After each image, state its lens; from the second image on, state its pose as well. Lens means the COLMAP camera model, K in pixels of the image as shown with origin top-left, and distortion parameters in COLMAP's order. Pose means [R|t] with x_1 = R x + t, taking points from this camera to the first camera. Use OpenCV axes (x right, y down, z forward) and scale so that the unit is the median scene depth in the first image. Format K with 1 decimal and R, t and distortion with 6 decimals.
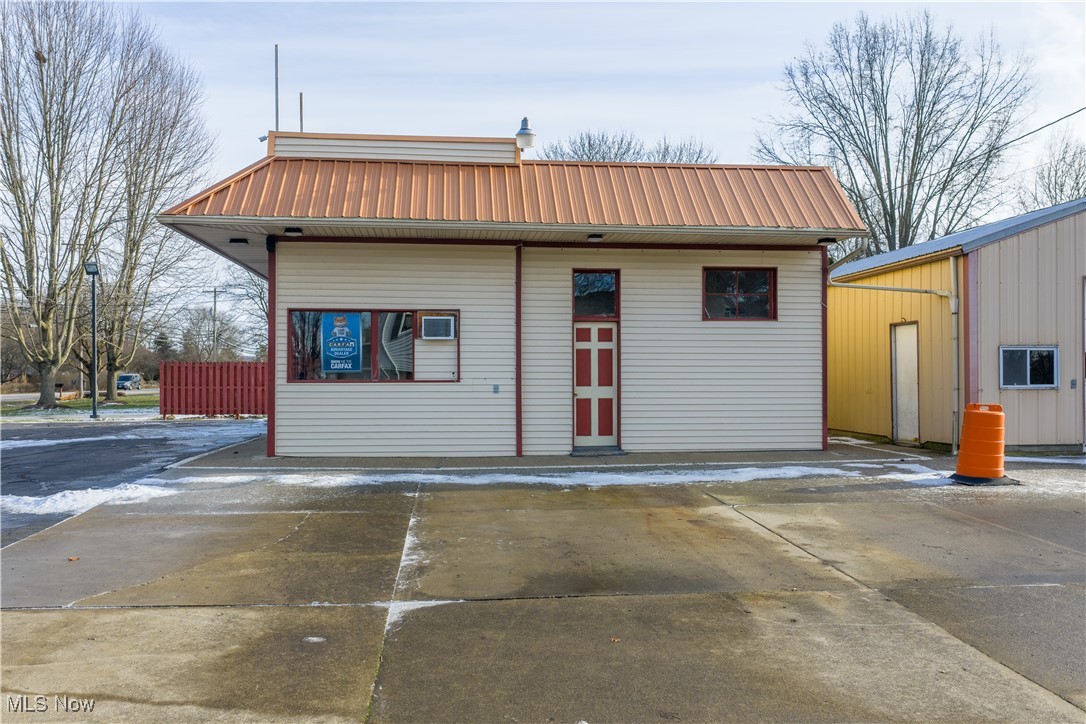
lens RADIAL K [[937.5, 0, 543.0], [0, 937.5, 362.0], [0, 0, 1]] dist [-0.005303, -0.007605]
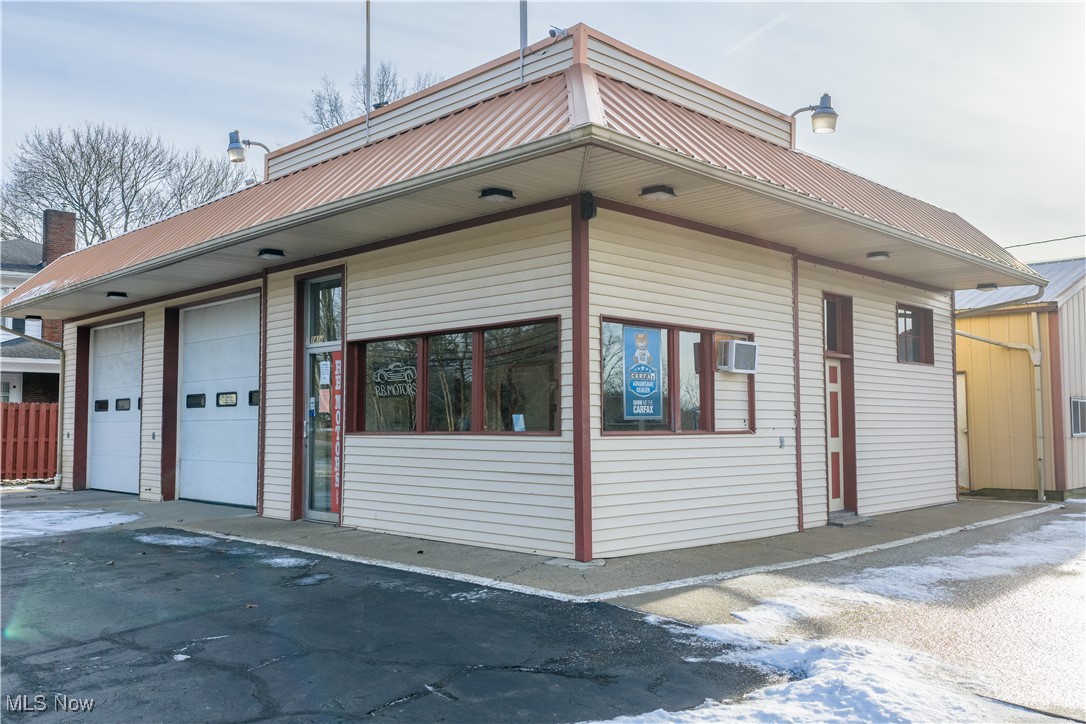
lens RADIAL K [[937.5, 0, 543.0], [0, 937.5, 362.0], [0, 0, 1]] dist [-0.005303, -0.007605]
pose [[0.794741, 0.042833, 0.605436, -0.650380], [-0.014427, 0.998558, -0.051708, 0.005946], [-0.606777, 0.032360, 0.794213, 0.516553]]
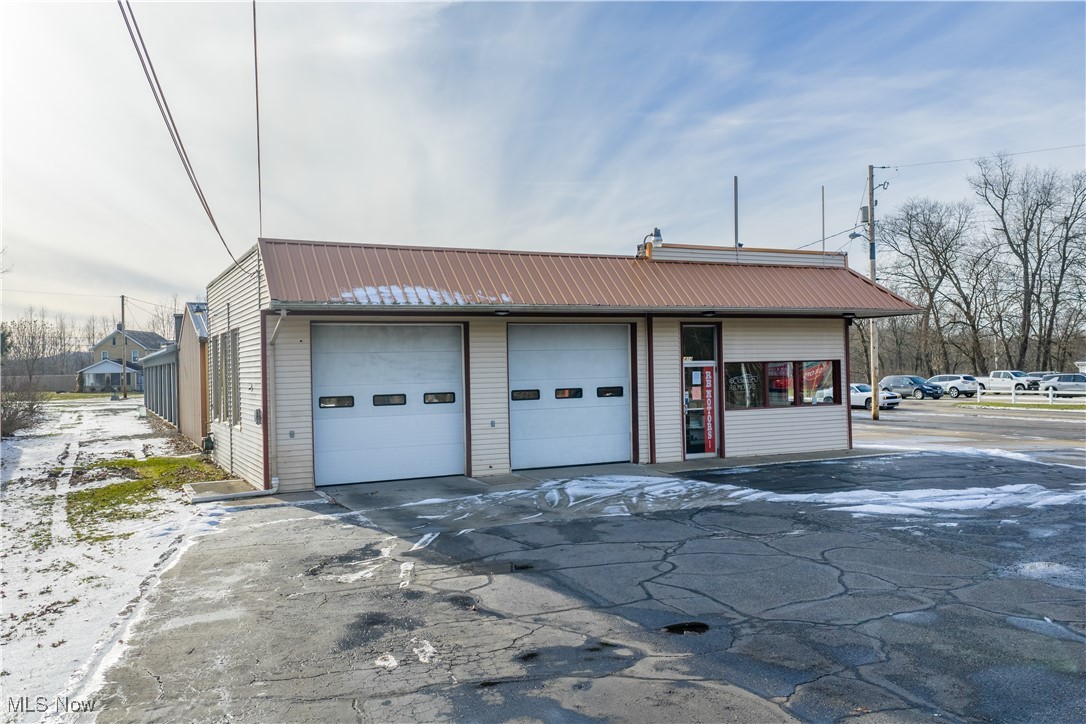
lens RADIAL K [[937.5, 0, 543.0], [0, 937.5, 362.0], [0, 0, 1]] dist [-0.005303, -0.007605]
pose [[-0.310033, 0.012736, 0.950640, -1.593563], [-0.002629, 0.999895, -0.014253, -0.025833], [-0.950722, -0.006918, -0.309967, 1.897183]]
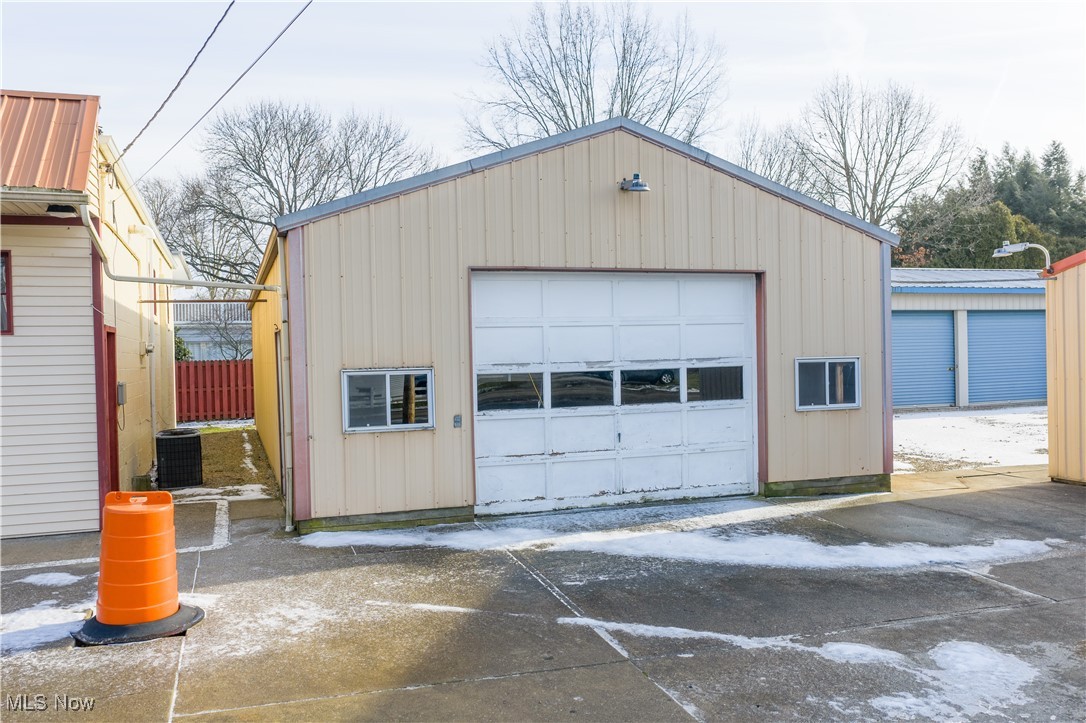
lens RADIAL K [[868.3, 0, 543.0], [0, 868.3, 361.5], [0, 0, 1]] dist [0.058109, -0.000414]
pose [[0.977018, -0.022446, 0.211974, 0.493089], [0.015879, 0.999341, 0.032633, -0.041458], [-0.212567, -0.028517, 0.976730, 0.349836]]
